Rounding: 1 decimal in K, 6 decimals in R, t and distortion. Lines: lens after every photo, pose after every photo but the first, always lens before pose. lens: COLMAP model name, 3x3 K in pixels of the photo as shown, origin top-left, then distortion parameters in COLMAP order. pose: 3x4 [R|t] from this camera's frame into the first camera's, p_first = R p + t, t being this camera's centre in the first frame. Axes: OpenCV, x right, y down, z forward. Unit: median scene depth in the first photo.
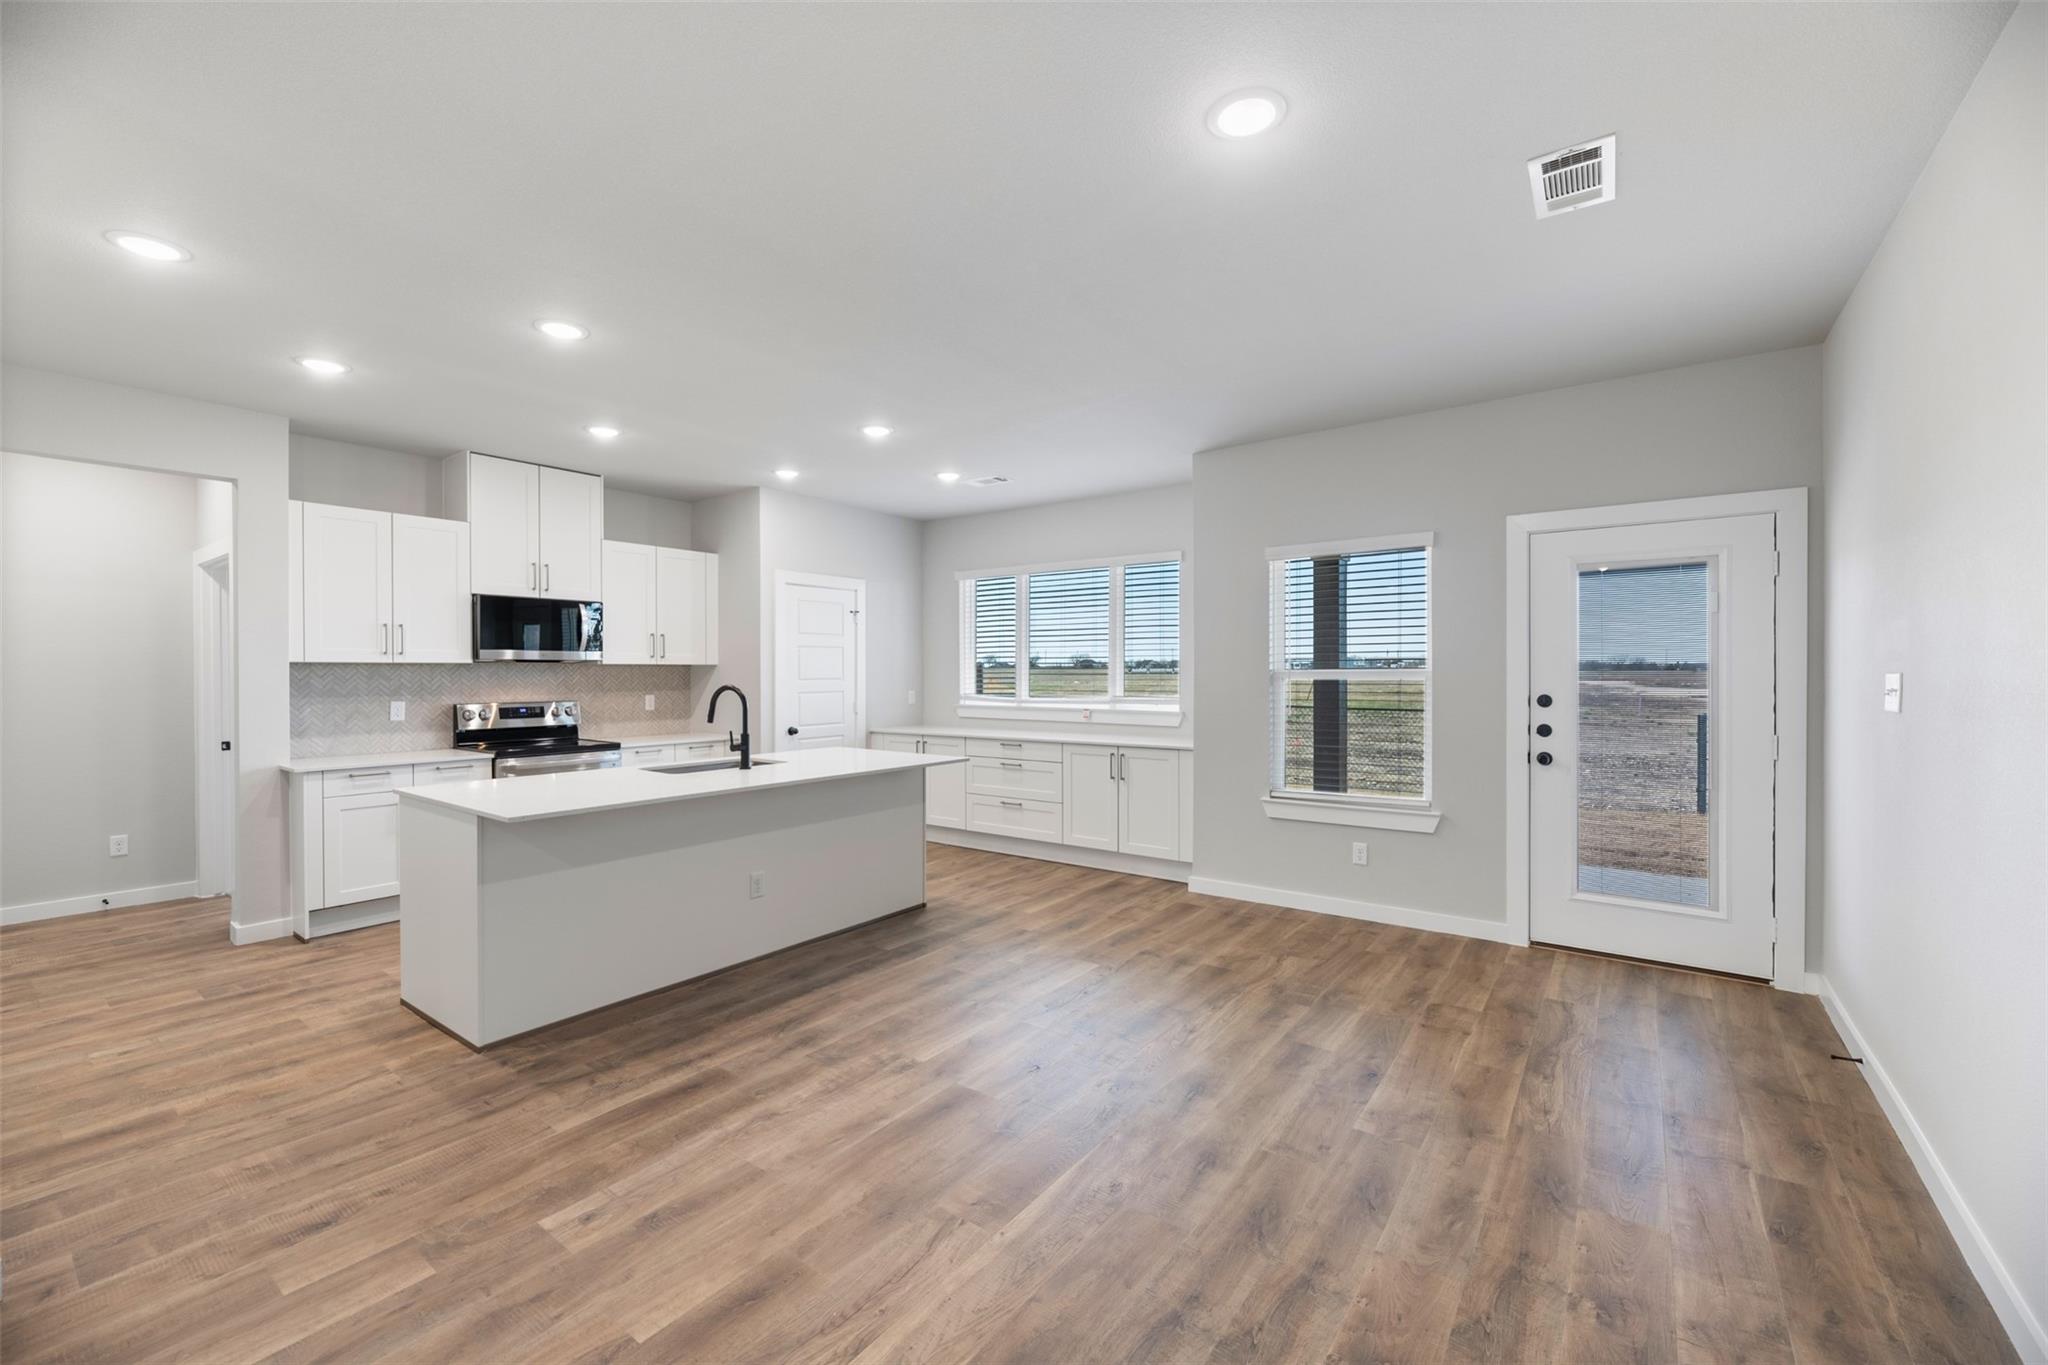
lens RADIAL K [[820.4, 0, 1018.4], [0, 820.4, 680.5], [0, 0, 1]] dist [-0.010272, -0.000007]
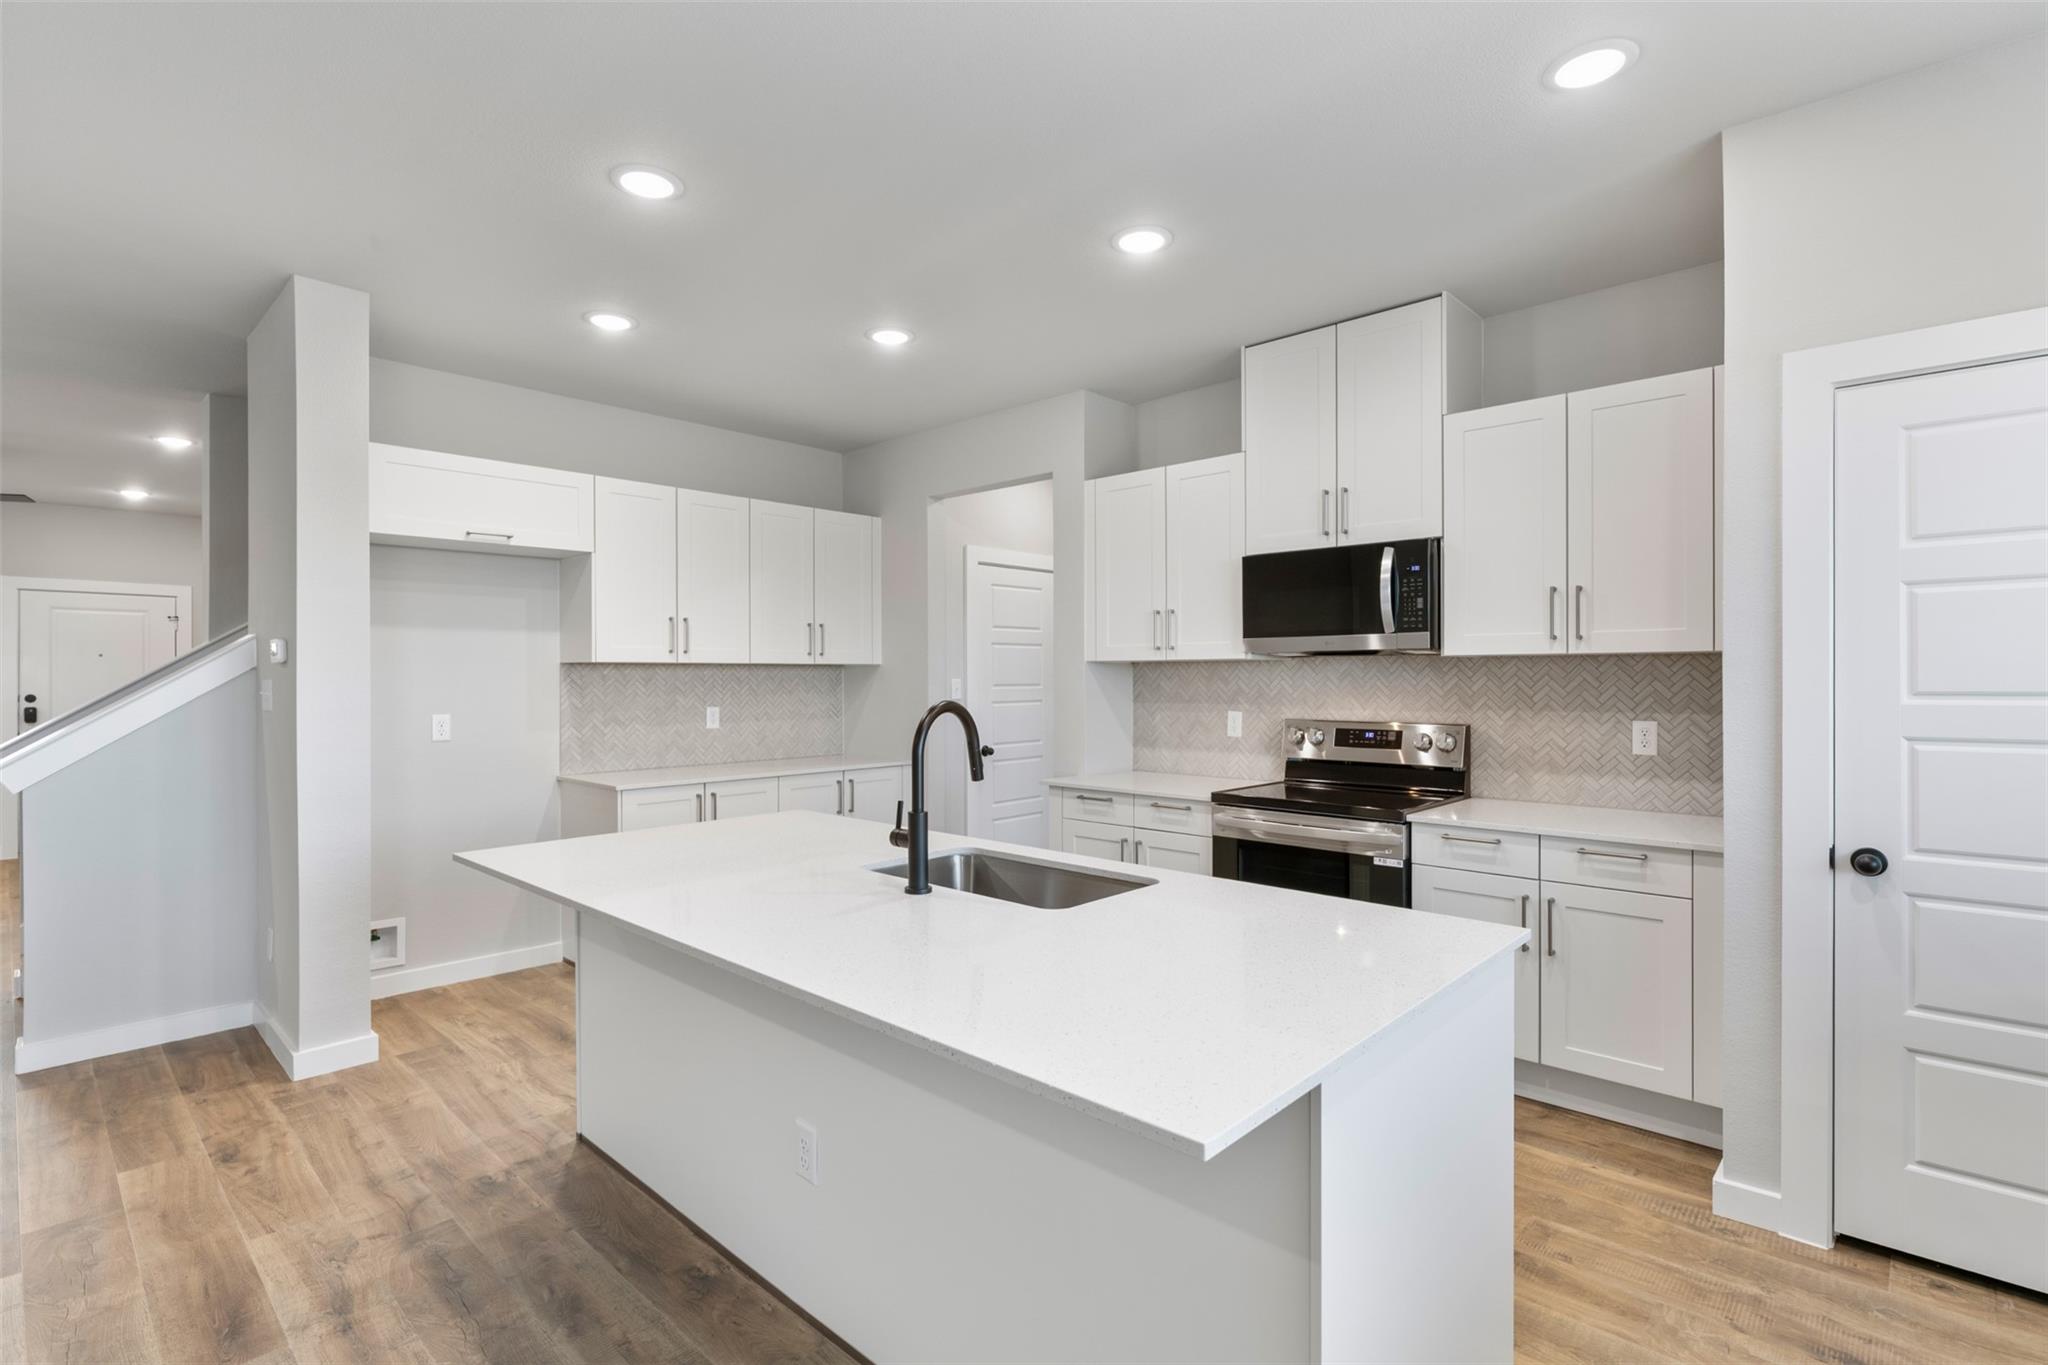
lens RADIAL K [[963.2, 0, 1035.3], [0, 963.2, 678.6], [0, 0, 1]] dist [-0.007194, -0.000850]
pose [[-0.106095, 0.004646, -0.994345, 0.155926], [-0.007467, 0.999957, 0.005469, -0.008734], [0.994328, 0.008005, -0.106056, 0.993856]]
